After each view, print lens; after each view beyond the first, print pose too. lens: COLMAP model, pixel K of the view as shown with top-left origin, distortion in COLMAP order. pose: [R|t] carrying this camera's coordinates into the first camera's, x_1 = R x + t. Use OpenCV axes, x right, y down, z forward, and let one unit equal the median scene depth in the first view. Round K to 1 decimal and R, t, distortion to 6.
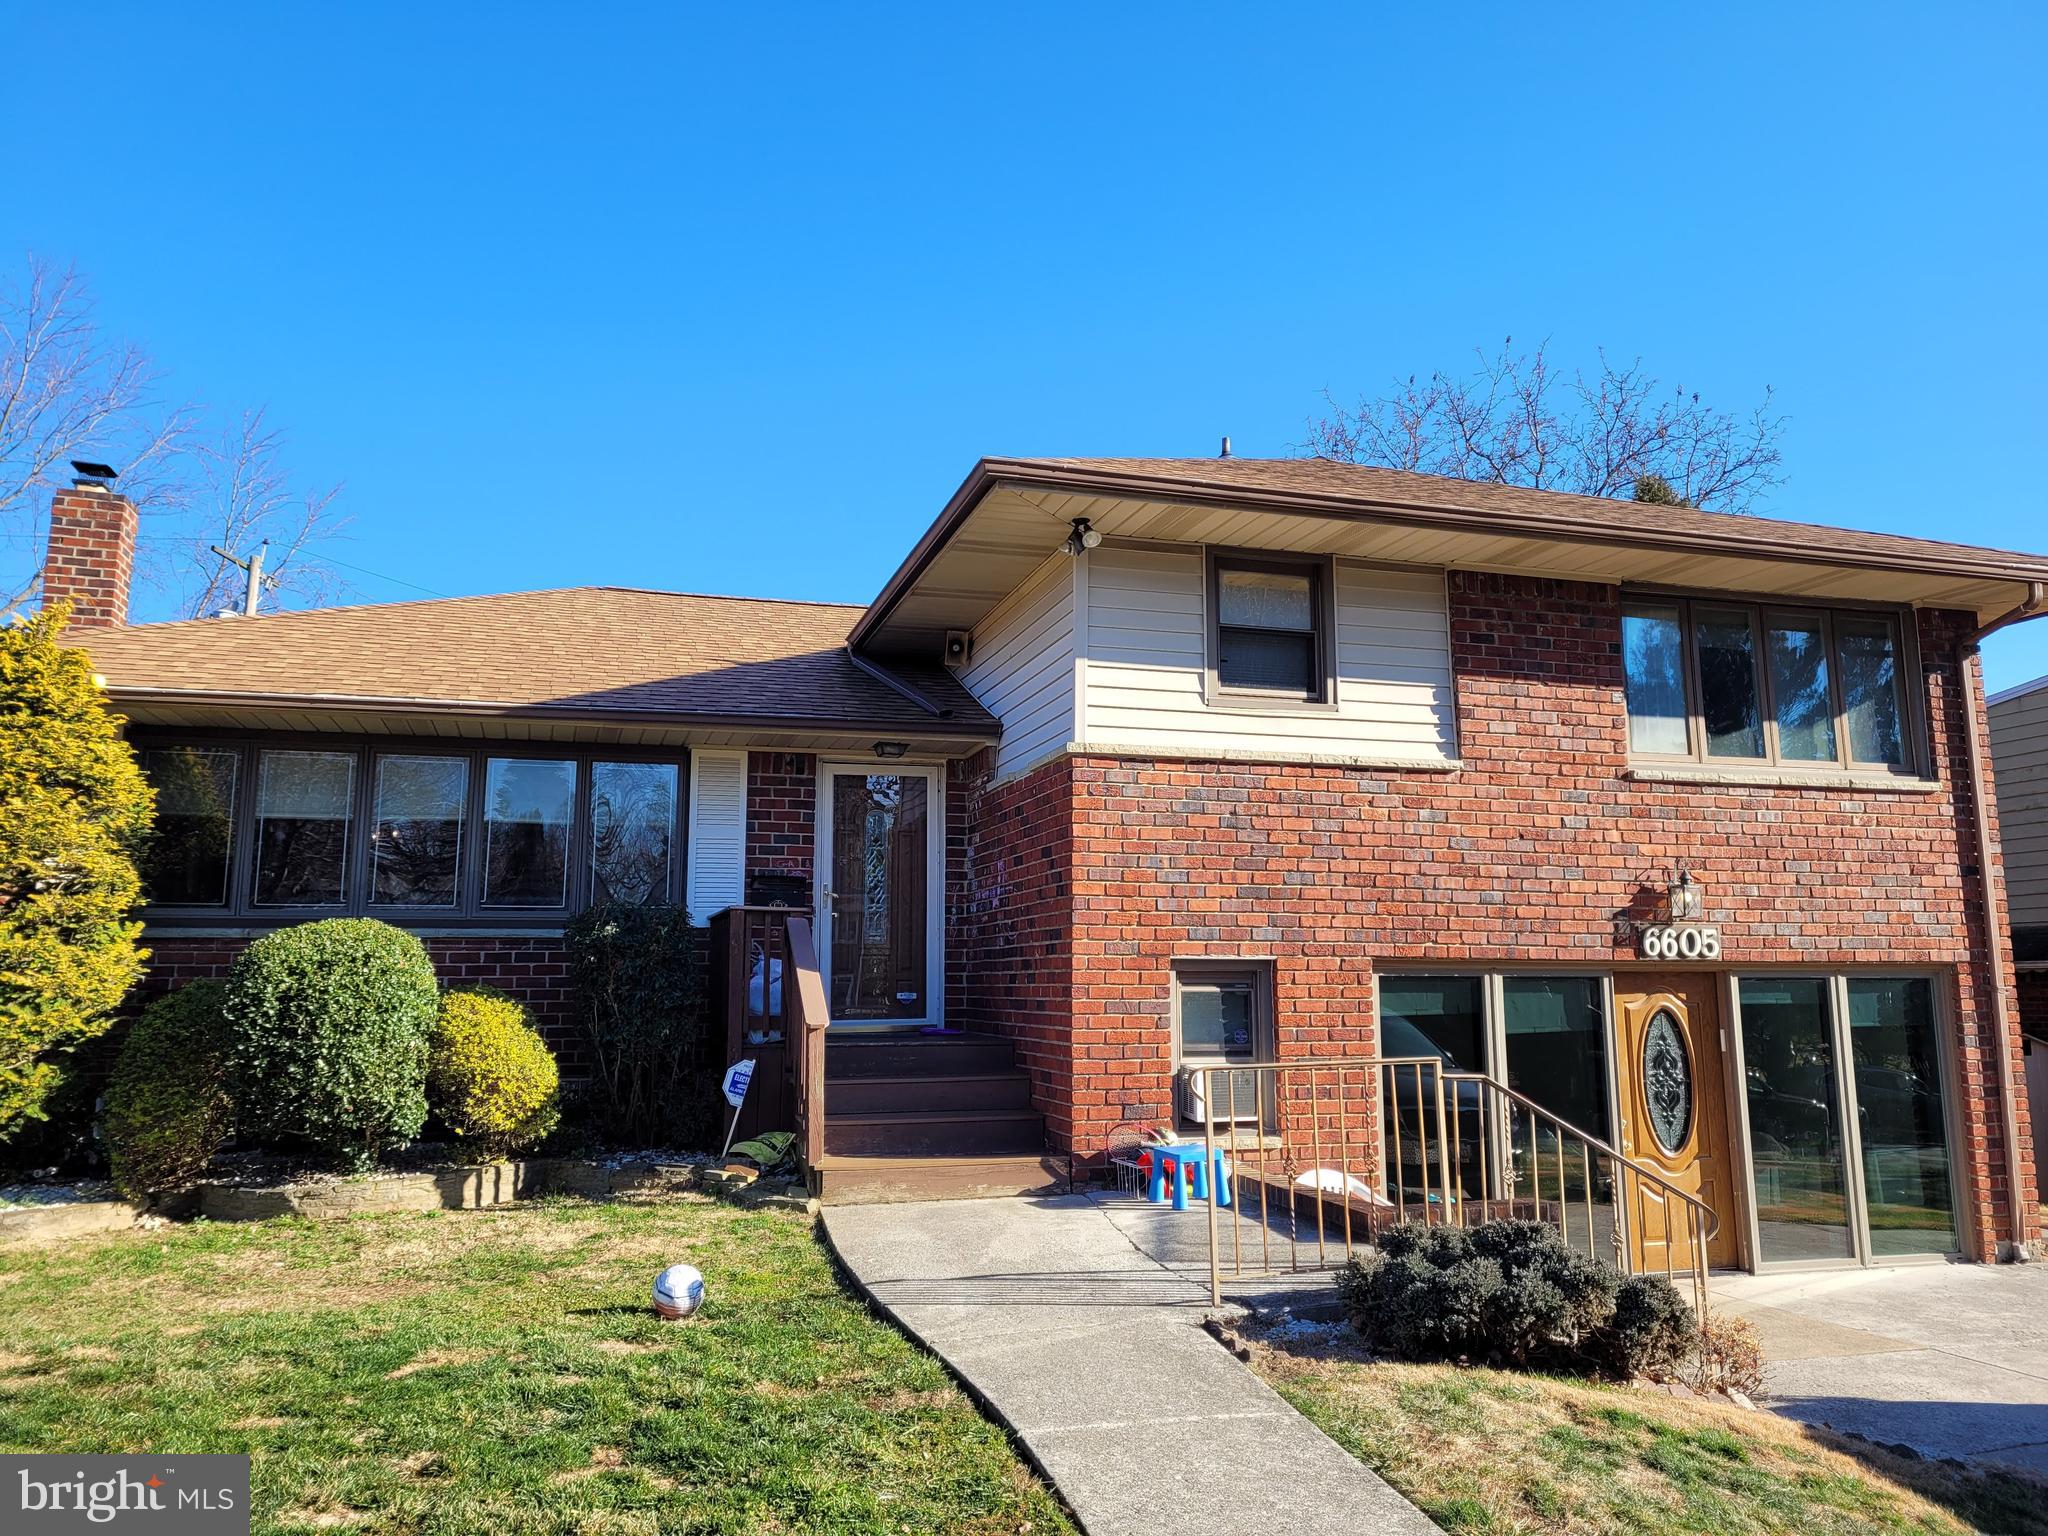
lens RADIAL K [[1532.8, 0, 1040.3], [0, 1532.8, 756.2], [0, 0, 1]] dist [0.059949, -0.050994]
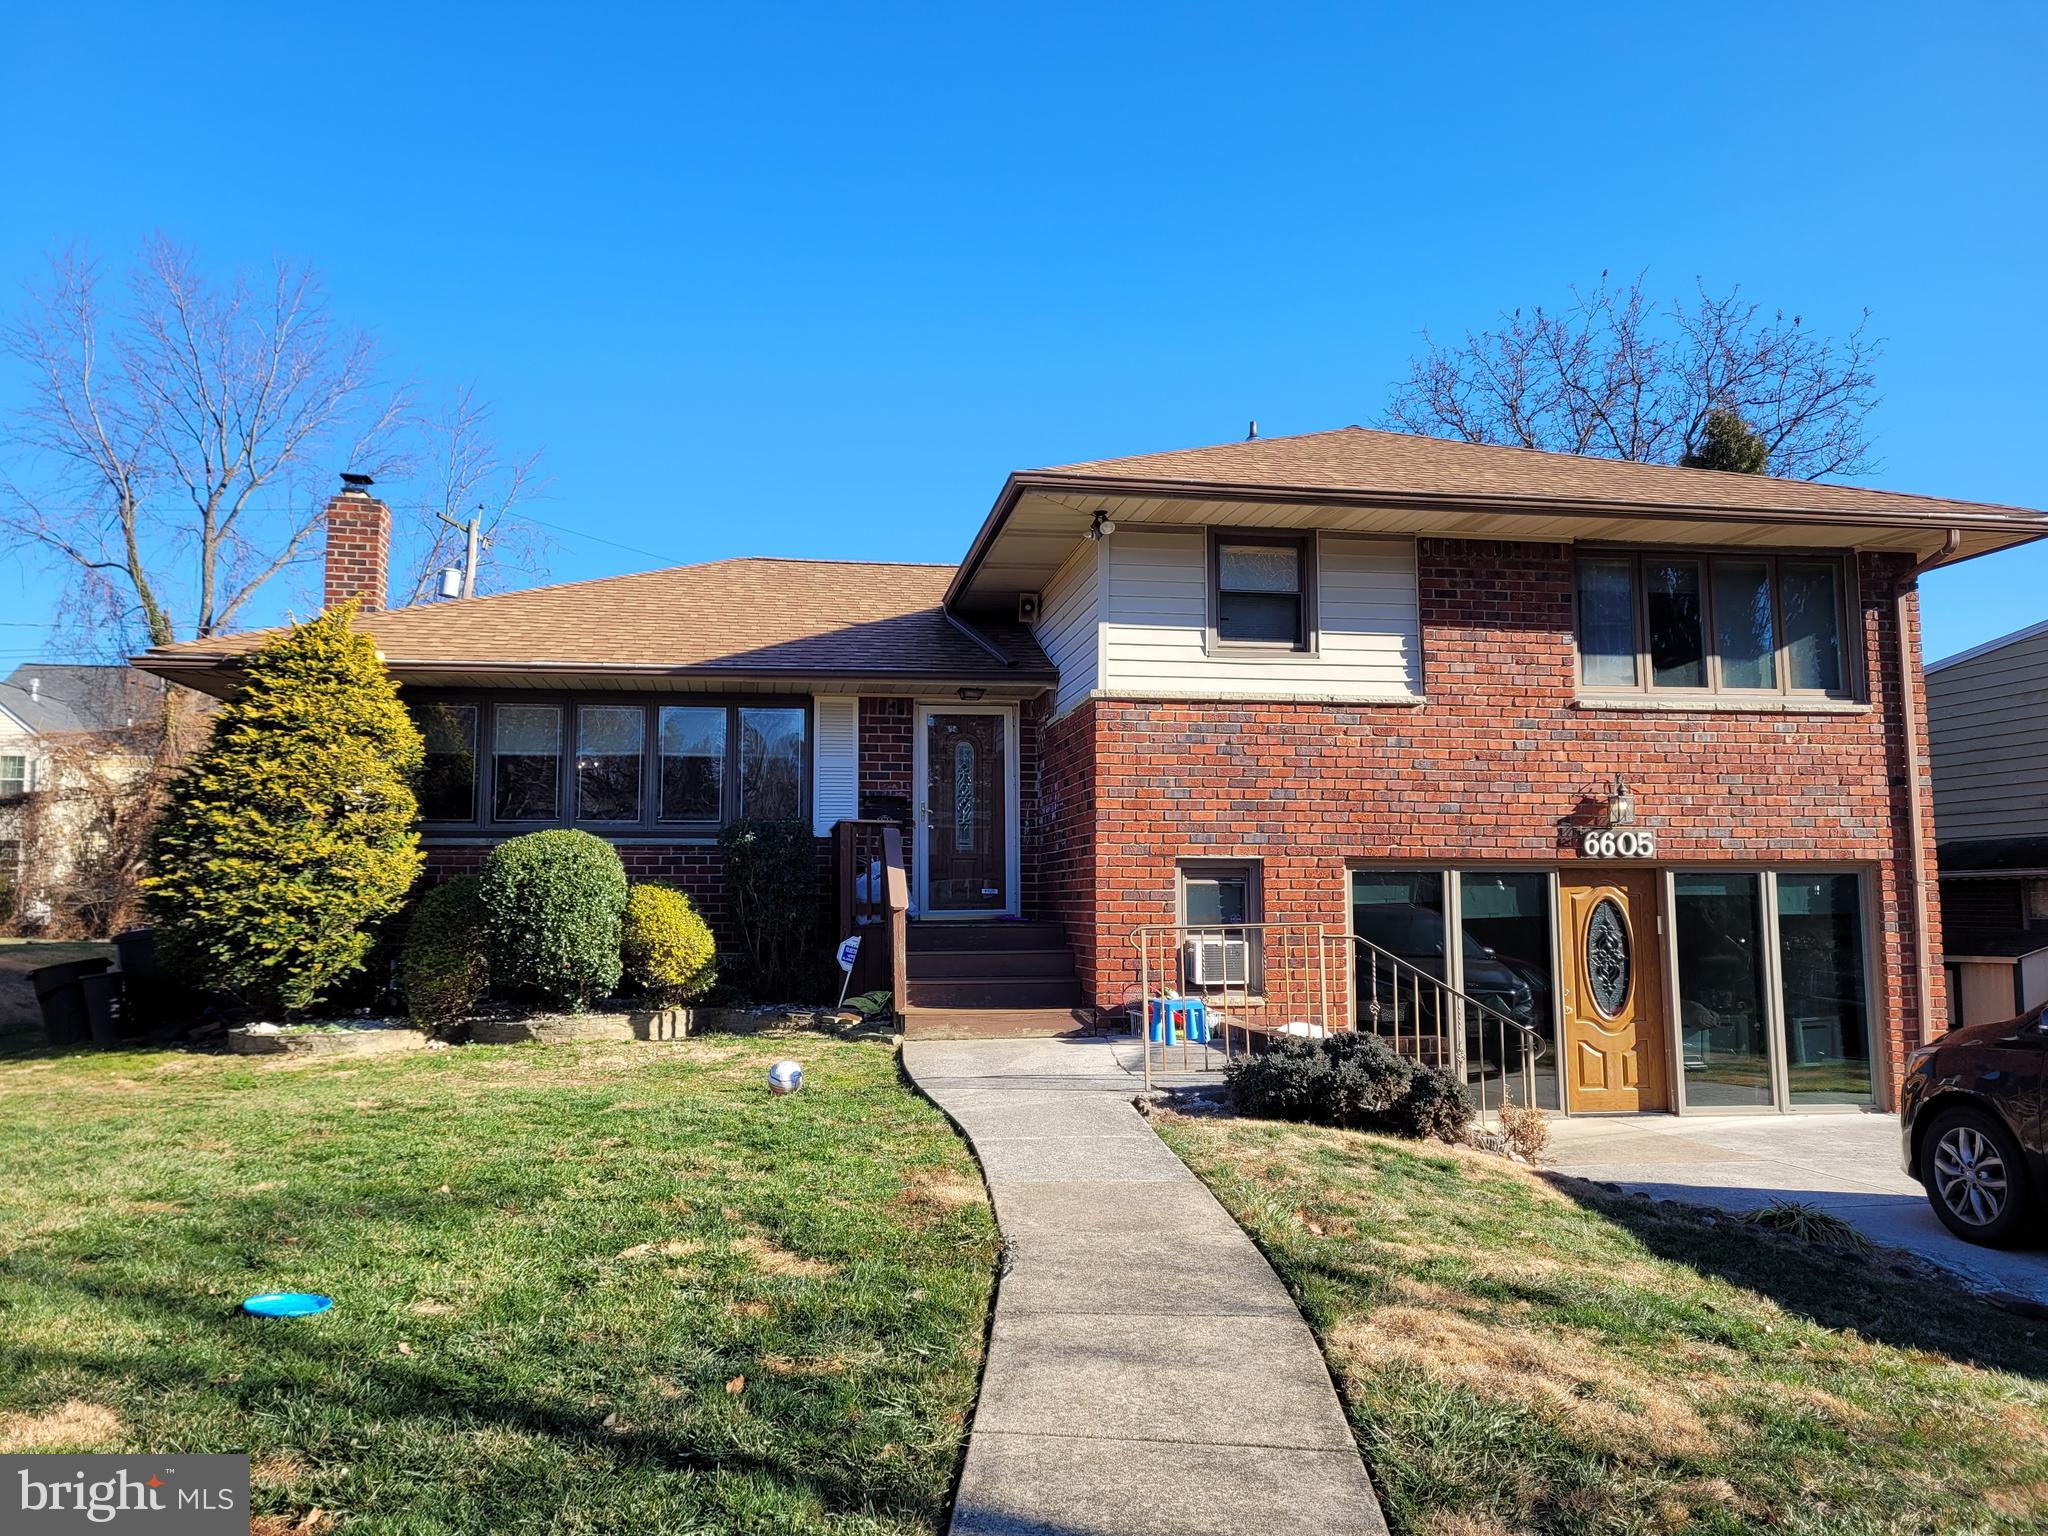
lens RADIAL K [[1532.8, 0, 1016.8], [0, 1532.8, 774.7], [0, 0, 1]] dist [0.059949, -0.050994]
pose [[0.991217, -0.011138, -0.131779, 0.113570], [0.019493, 0.997868, 0.062283, -0.017335], [0.130804, -0.064305, 0.989320, -0.250227]]
